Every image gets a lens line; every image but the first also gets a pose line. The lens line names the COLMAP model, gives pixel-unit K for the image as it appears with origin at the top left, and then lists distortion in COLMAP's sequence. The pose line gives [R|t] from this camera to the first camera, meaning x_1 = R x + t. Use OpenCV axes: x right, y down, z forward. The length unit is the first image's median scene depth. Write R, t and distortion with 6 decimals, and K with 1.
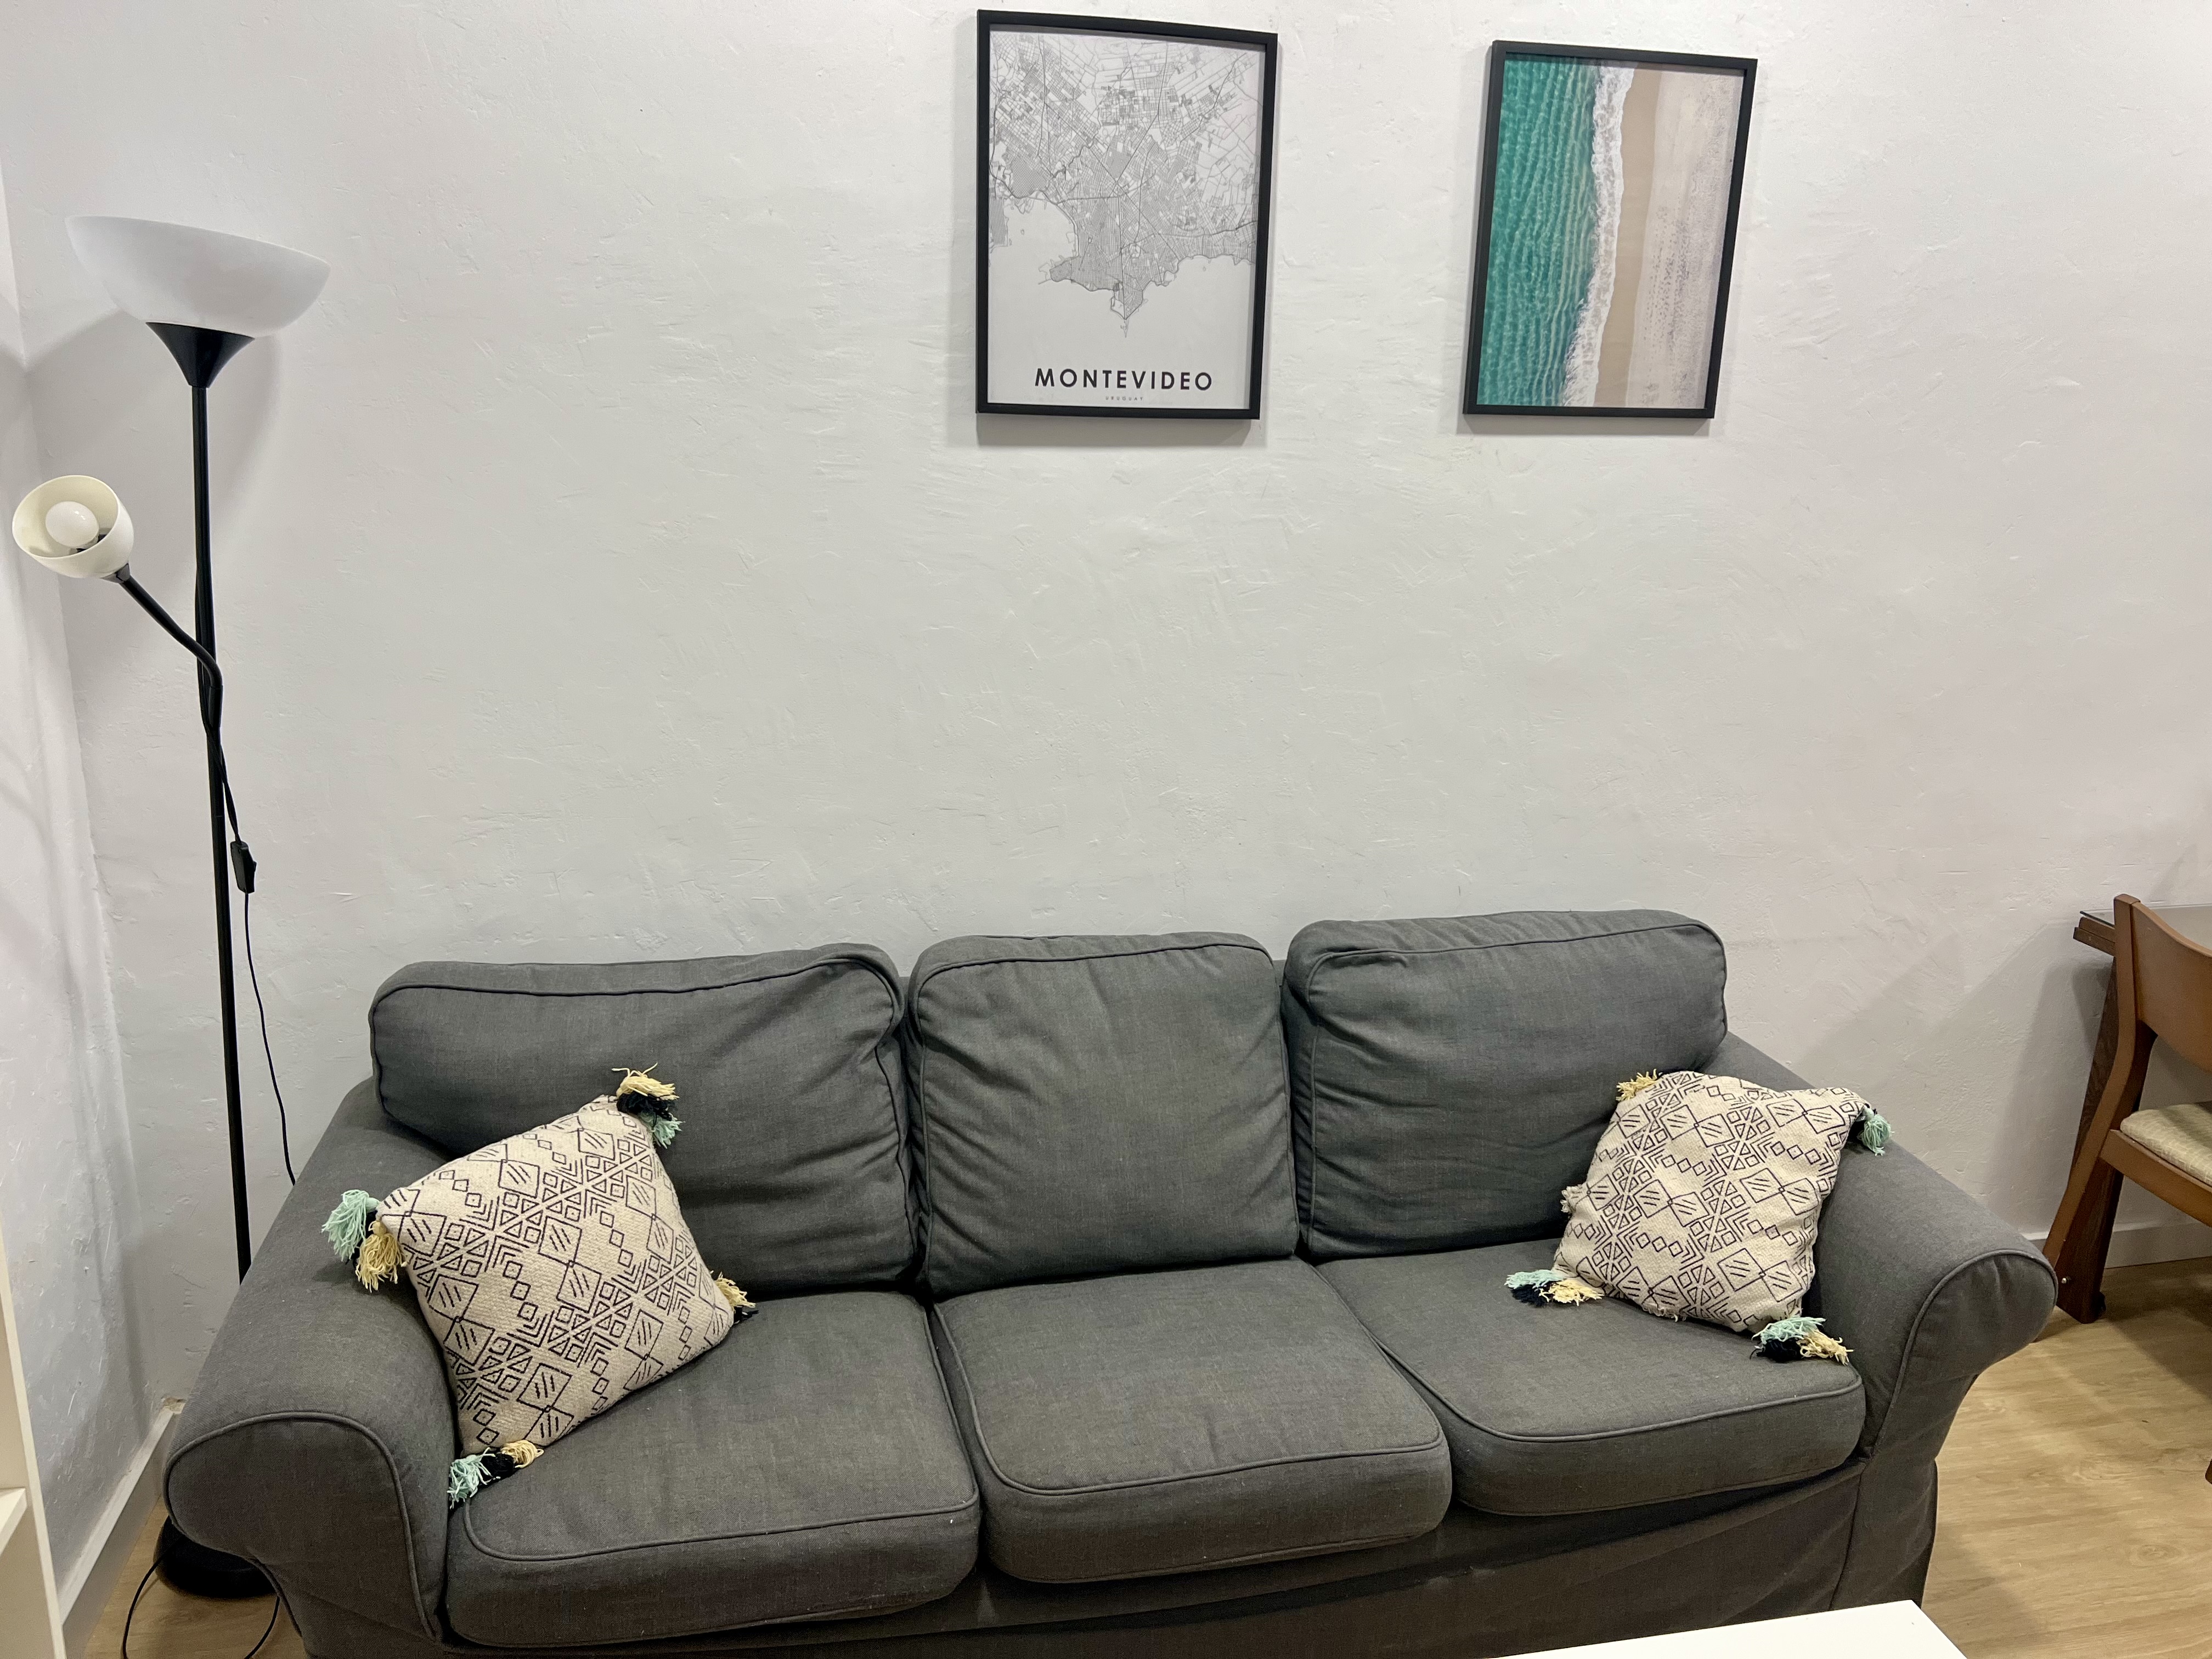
lens RADIAL K [[1658.7, 0, 1105.9], [0, 1658.7, 806.6], [0, 0, 1]] dist [0.039740, -0.004143]
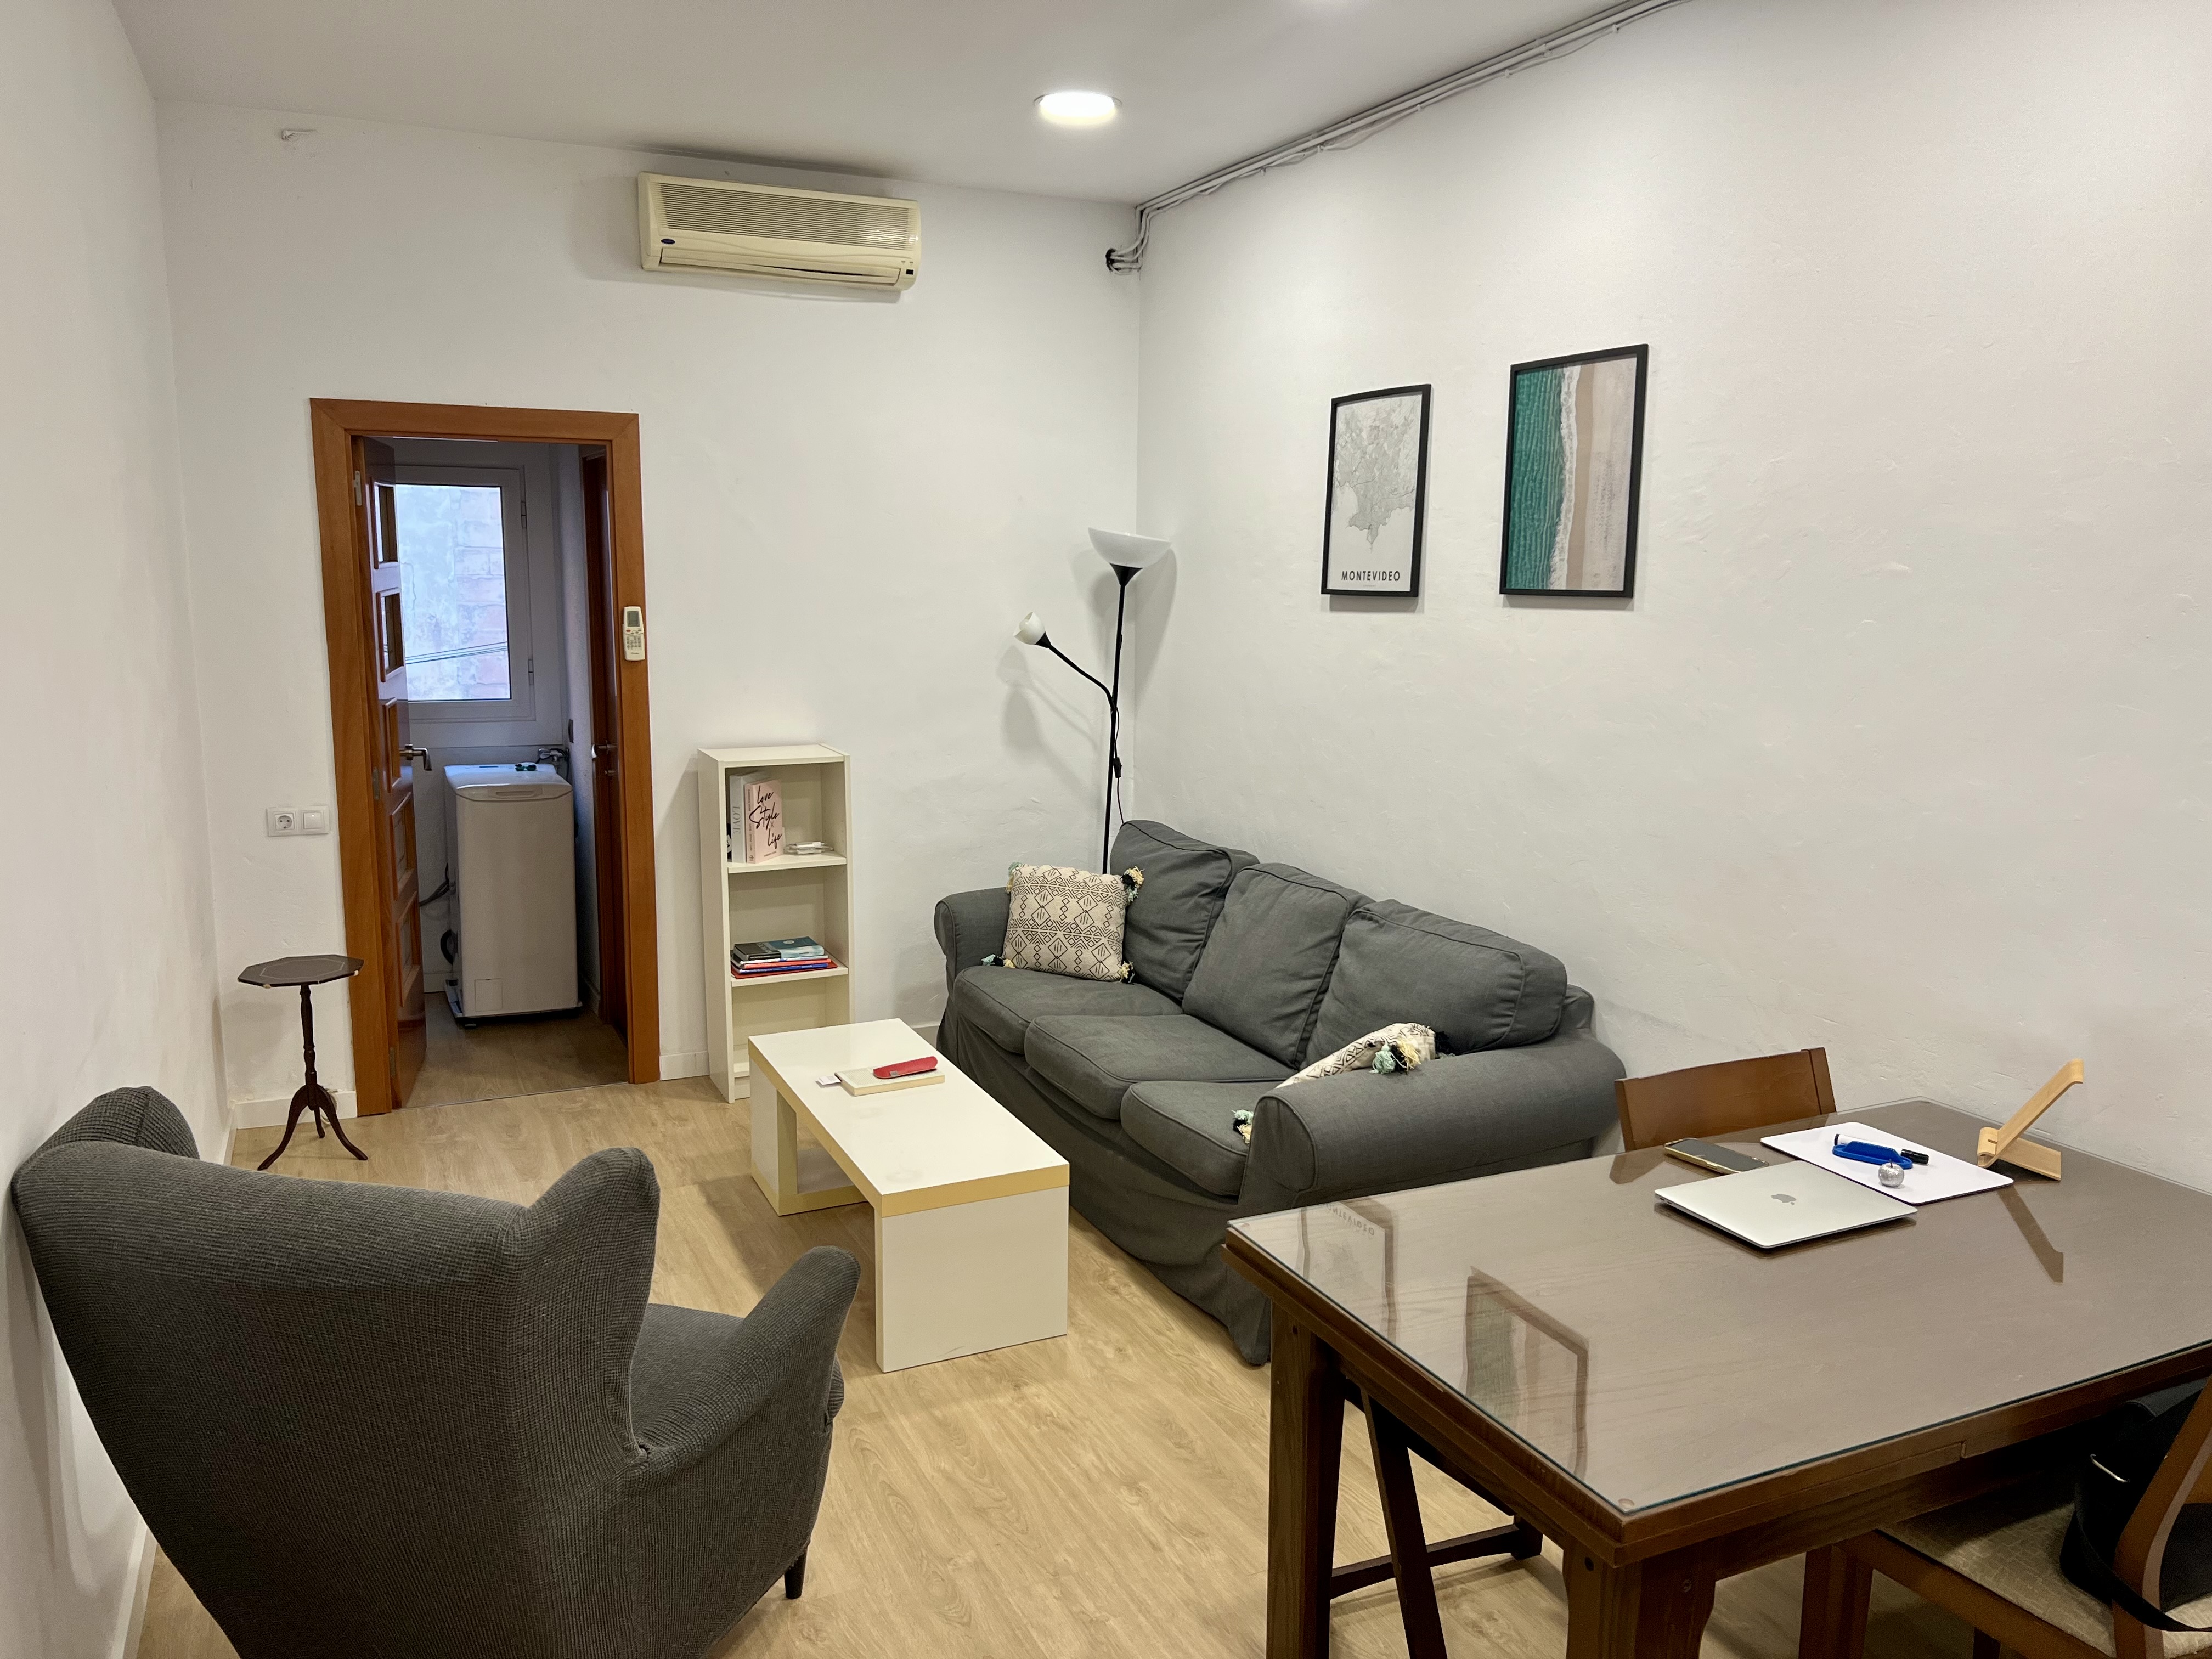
lens RADIAL K [[1656.8, 0, 1103.8], [0, 1656.8, 846.2], [0, 0, 1]] dist [0.074036, -0.082352]
pose [[0.206524, 0.137919, -0.968672, 1.706998], [-0.253210, 0.963823, 0.083243, -0.047151], [0.945110, 0.228086, 0.233975, 0.351859]]
